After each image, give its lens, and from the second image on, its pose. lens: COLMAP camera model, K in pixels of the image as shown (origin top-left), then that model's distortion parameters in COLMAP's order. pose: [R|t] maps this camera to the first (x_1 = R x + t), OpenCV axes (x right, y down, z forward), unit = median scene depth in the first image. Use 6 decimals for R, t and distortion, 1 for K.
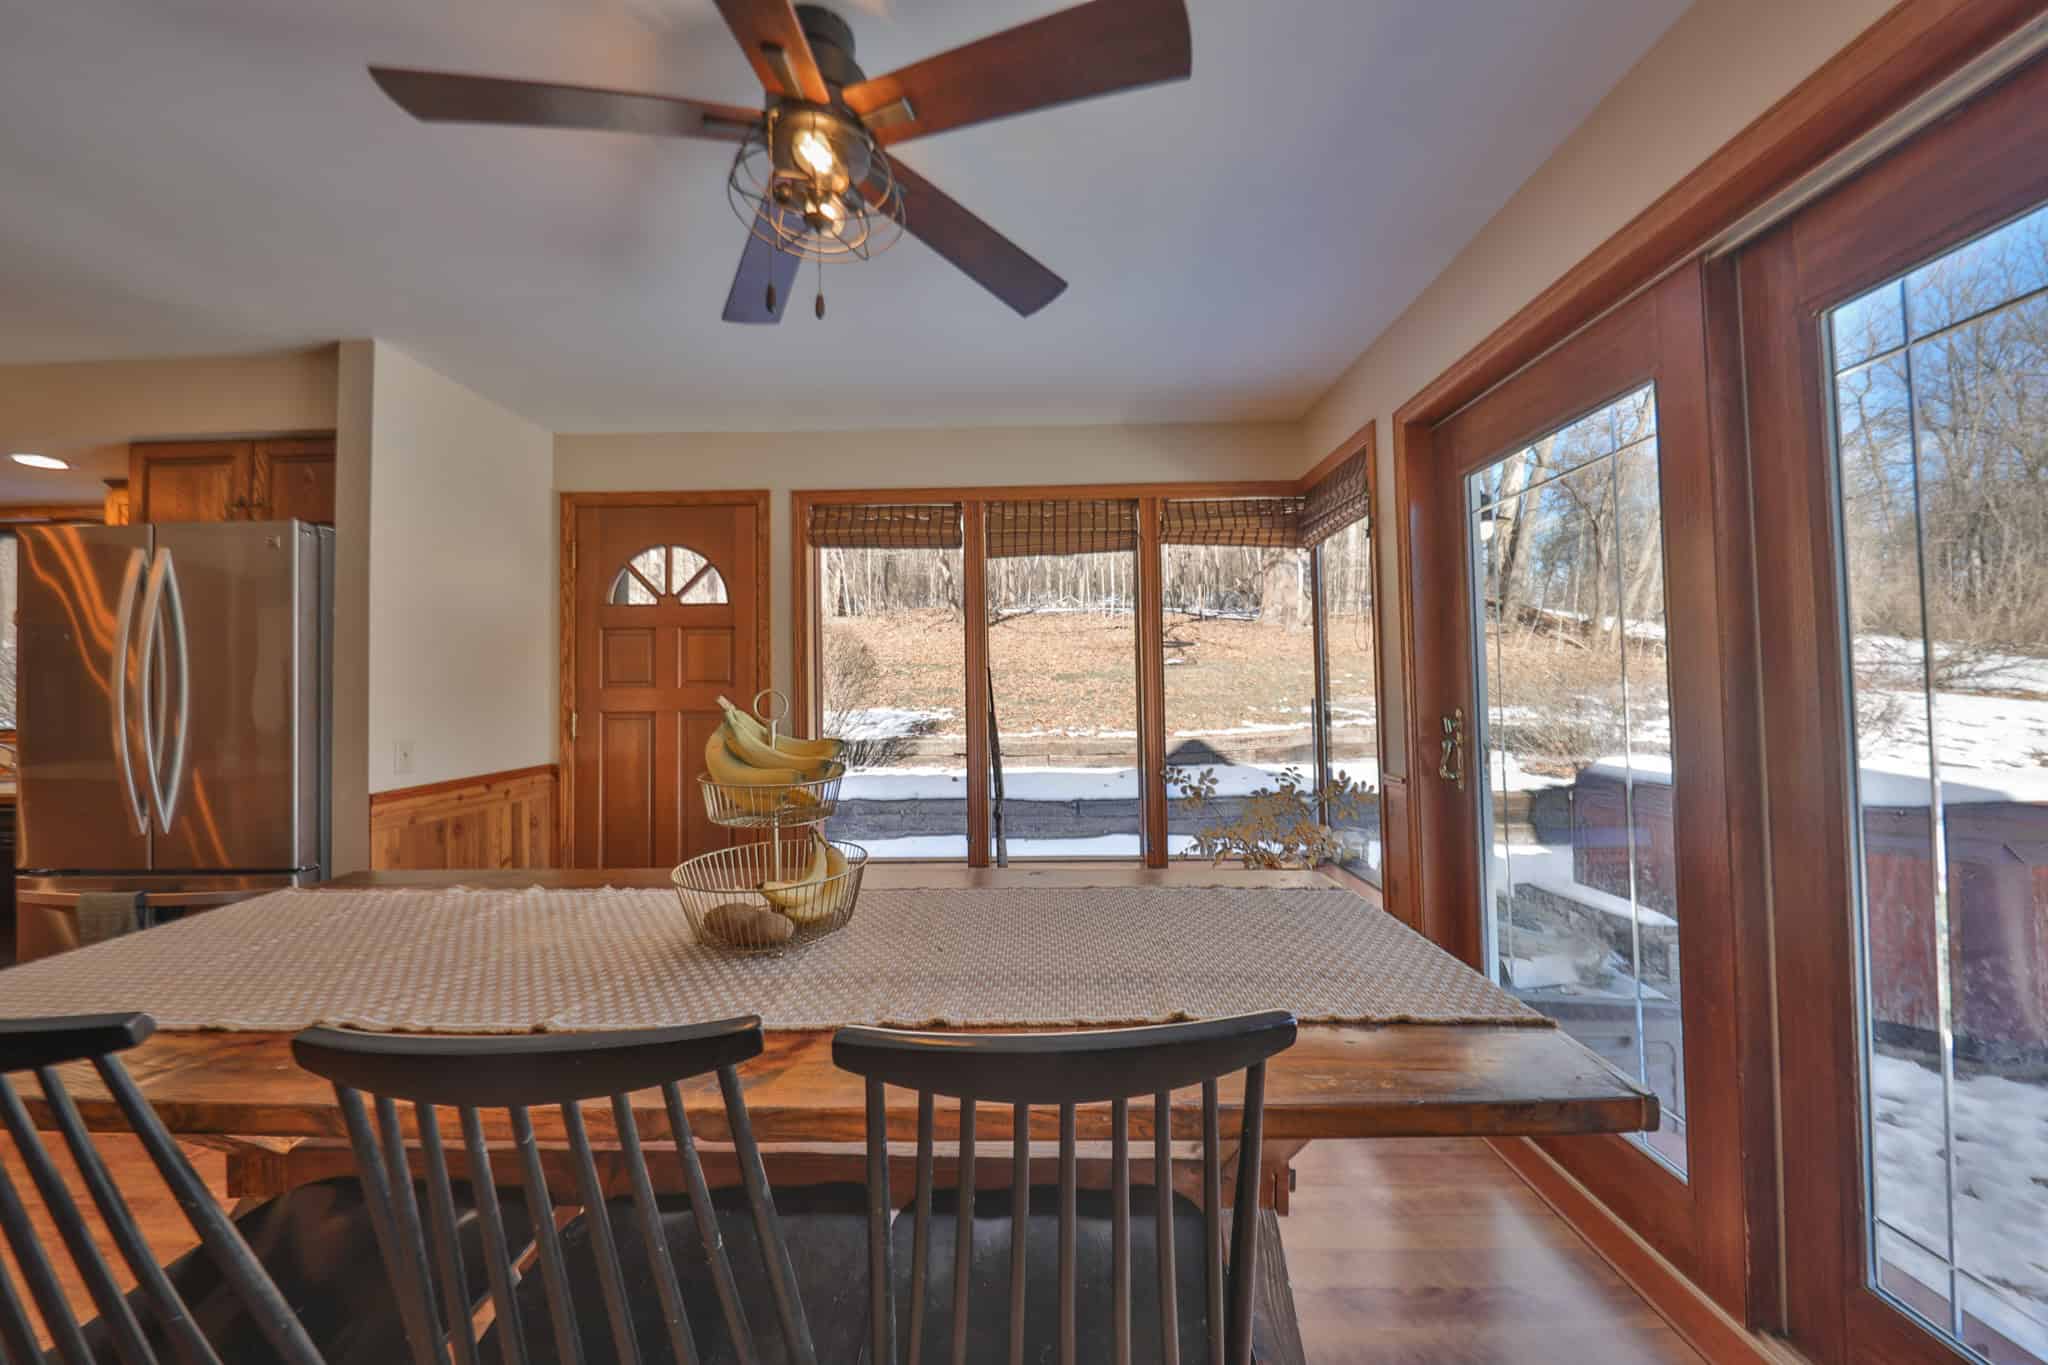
lens RADIAL K [[695.2, 0, 1016.6], [0, 695.2, 686.7], [0, 0, 1]] dist [0.001600, -0.000144]
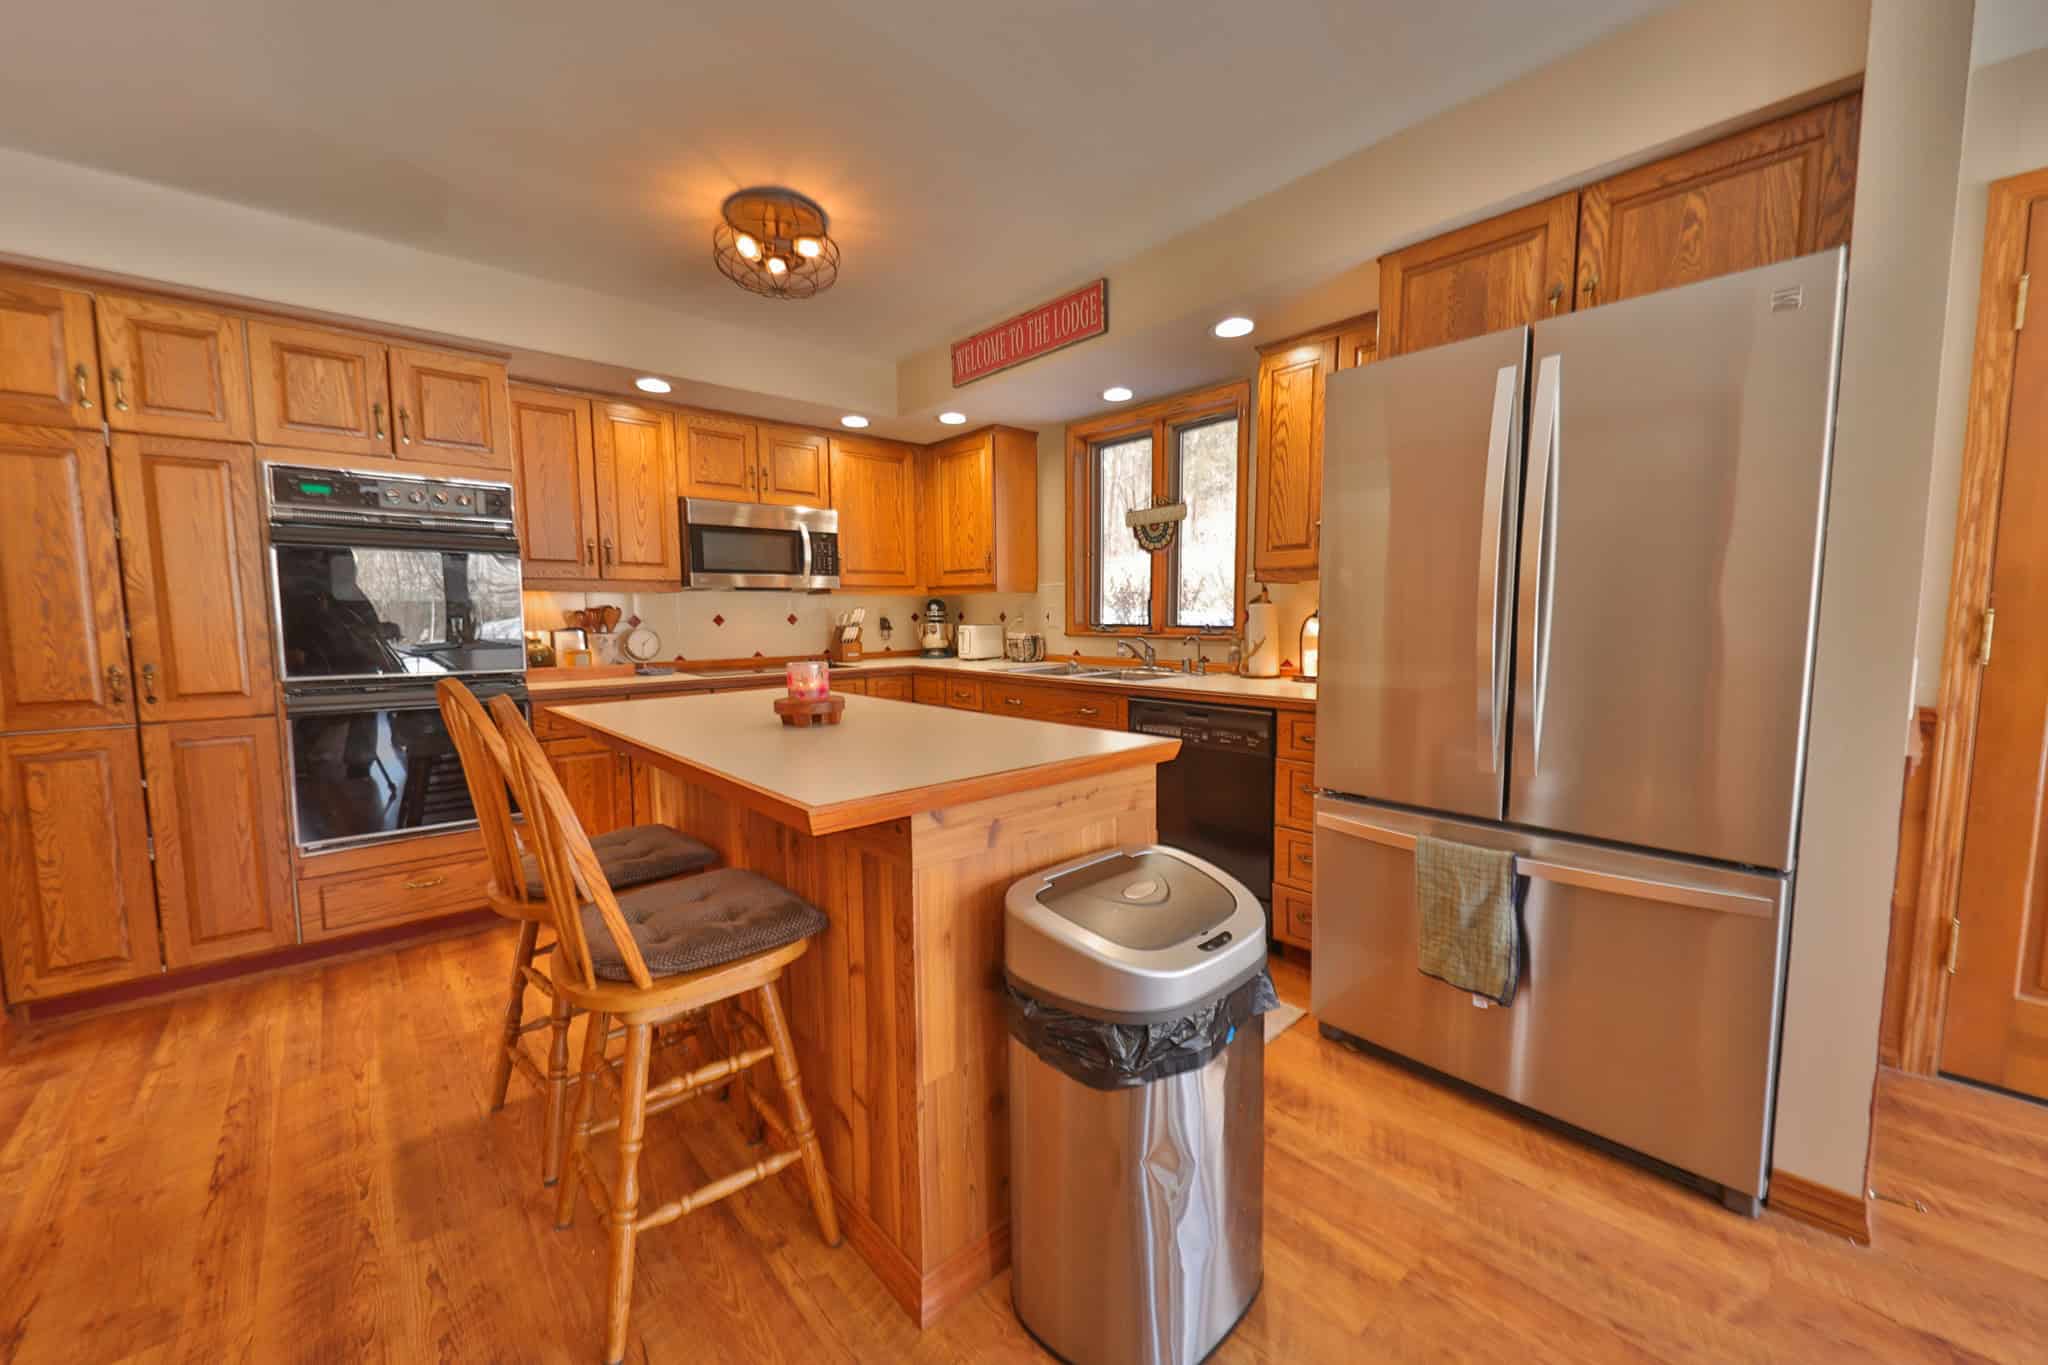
lens RADIAL K [[785.8, 0, 1023.4], [0, 785.8, 685.2], [0, 0, 1]] dist [0.000085, -0.000091]
pose [[0.681182, 0.076988, -0.728054, -0.702510], [0.007777, 0.993638, 0.112349, 0.018046], [0.732072, -0.082193, 0.676250, 0.063919]]
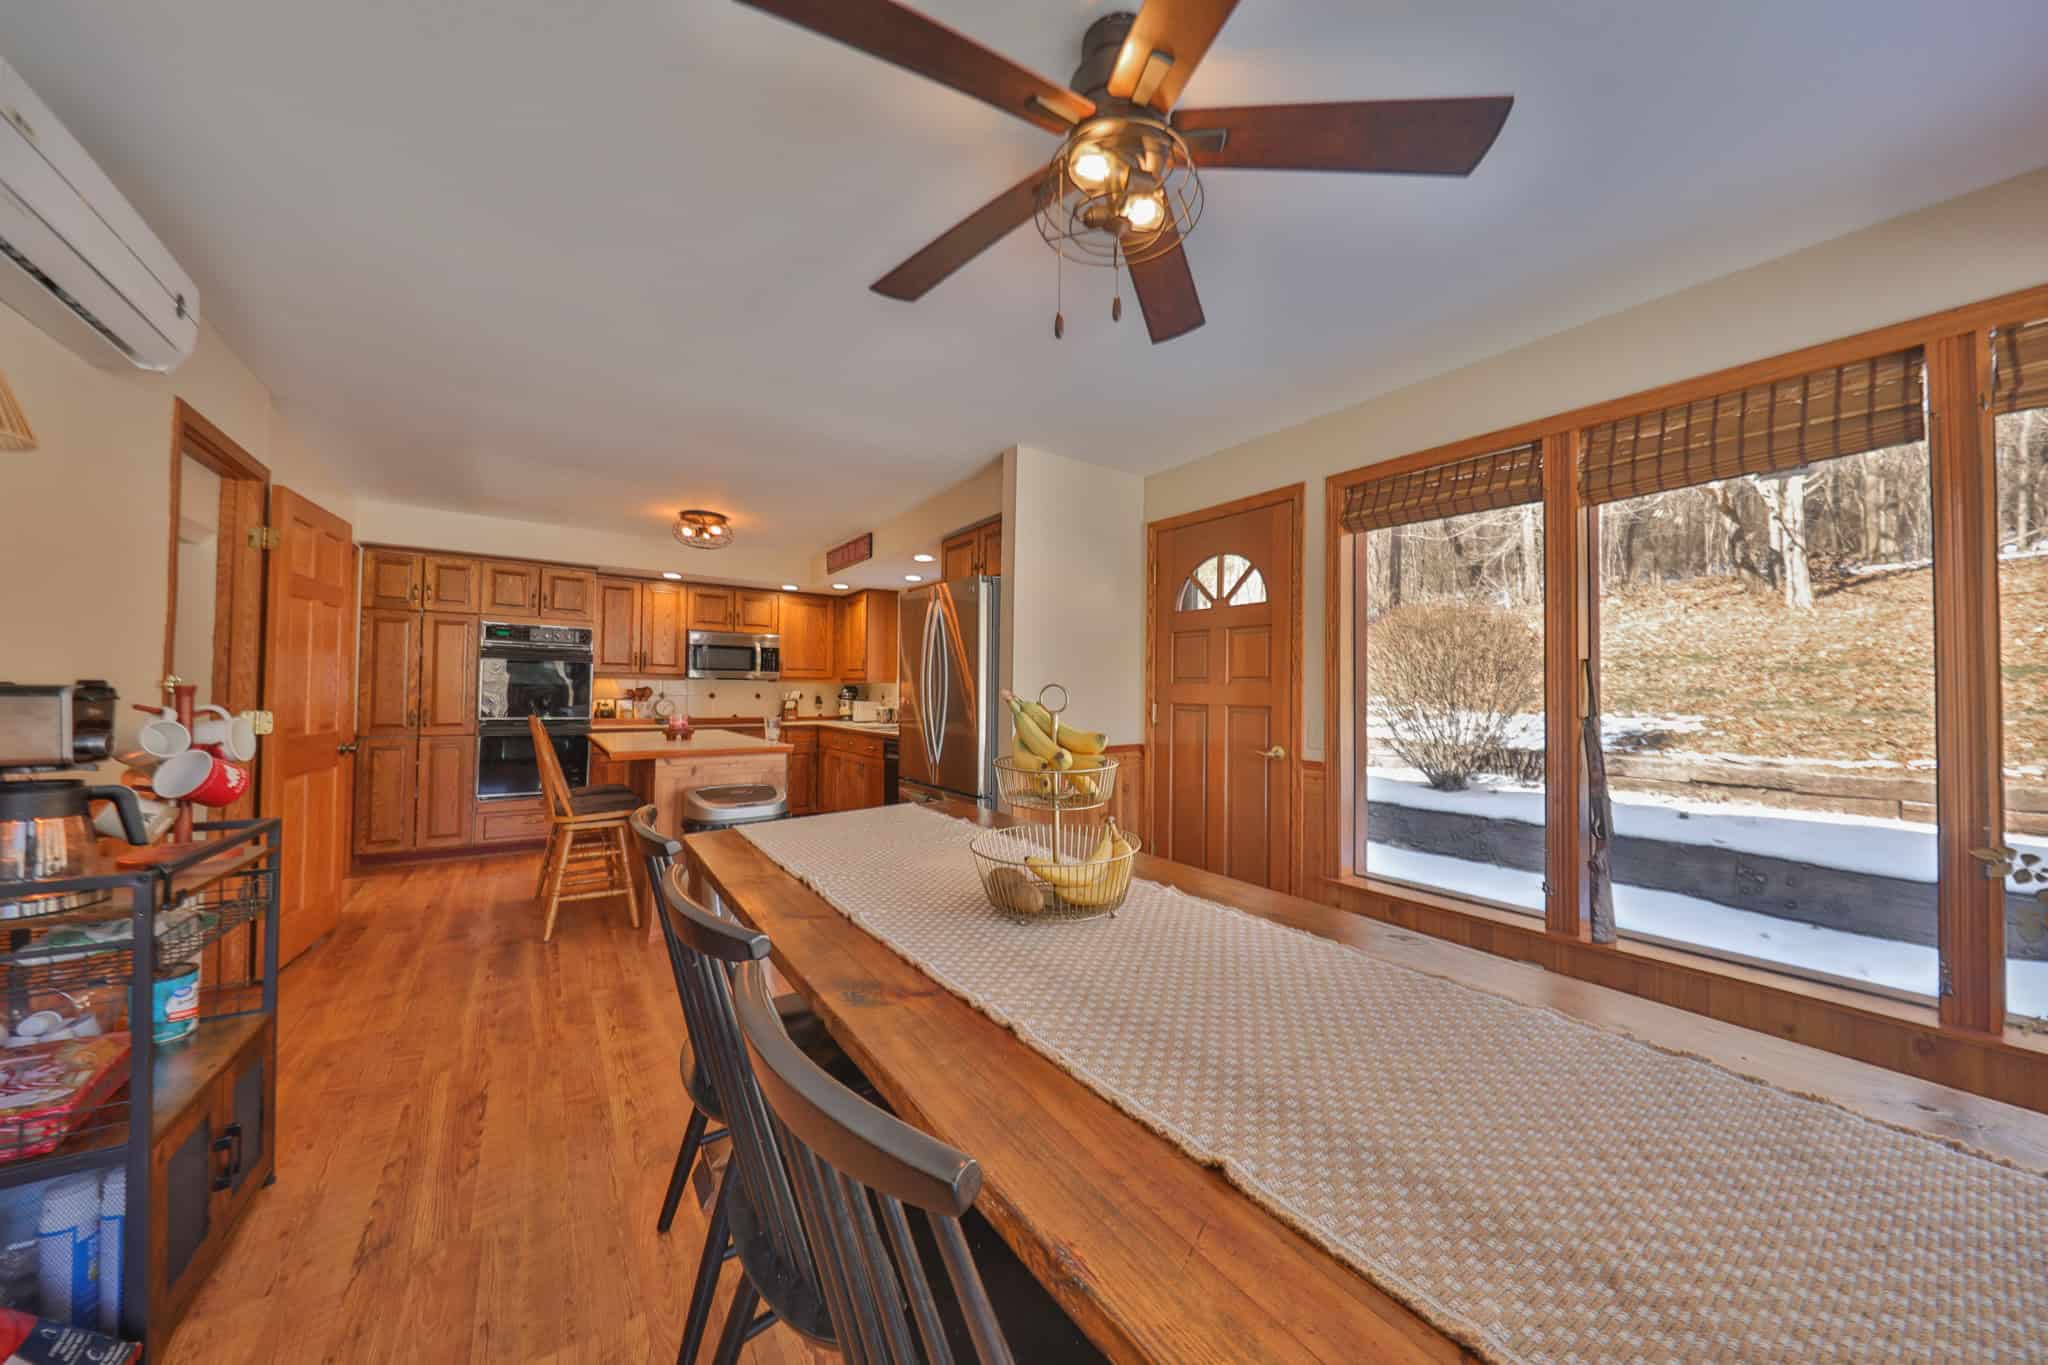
lens RADIAL K [[669.7, 0, 1014.9], [0, 669.7, 680.7], [0, 0, 1]] dist [0.000445, -0.000296]
pose [[0.603421, 0.005269, -0.797405, 0.152530], [-0.008180, 0.999966, 0.000417, 0.000146], [0.797381, 0.006271, 0.603444, 0.105978]]
